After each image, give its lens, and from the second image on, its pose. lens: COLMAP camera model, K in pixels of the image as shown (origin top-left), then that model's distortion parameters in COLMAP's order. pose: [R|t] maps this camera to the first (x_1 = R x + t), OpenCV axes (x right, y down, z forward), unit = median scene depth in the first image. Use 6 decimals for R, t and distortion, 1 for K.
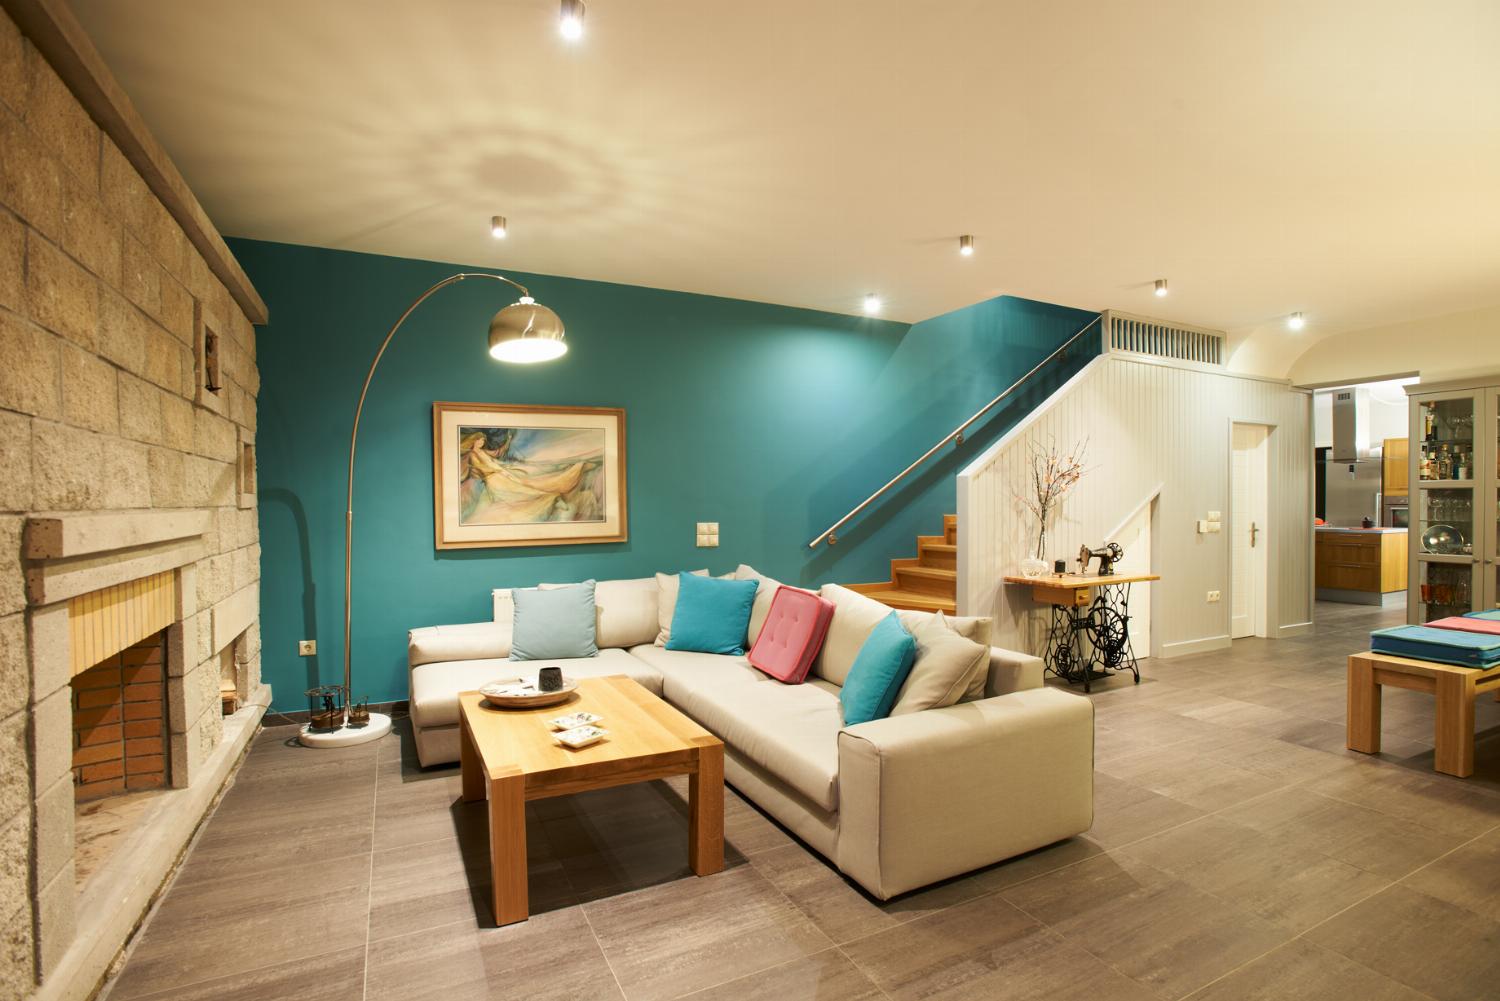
lens RADIAL K [[736.1, 0, 753.0], [0, 736.1, 508.0], [0, 0, 1]] dist [-0.000344, 0.000091]
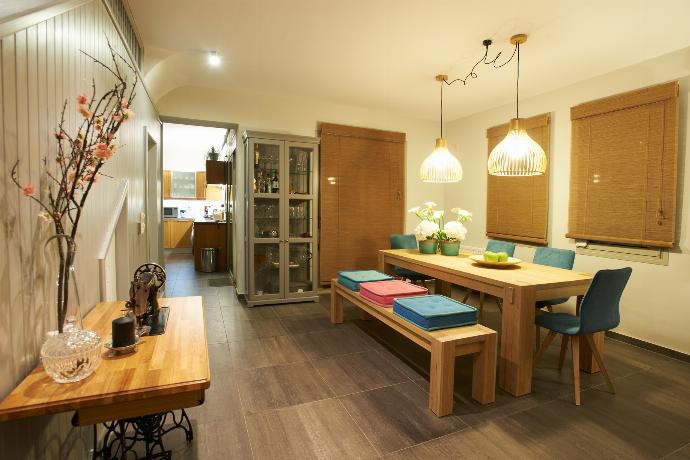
lens RADIAL K [[338.6, 0, 345.3], [0, 338.6, 228.7], [0, 0, 1]] dist [-0.000344, 0.000091]
pose [[0.047295, -0.051135, 0.997571, 0.222622], [-0.018173, 0.998479, 0.052043, -0.001328], [-0.998716, -0.020590, 0.046294, 0.928754]]
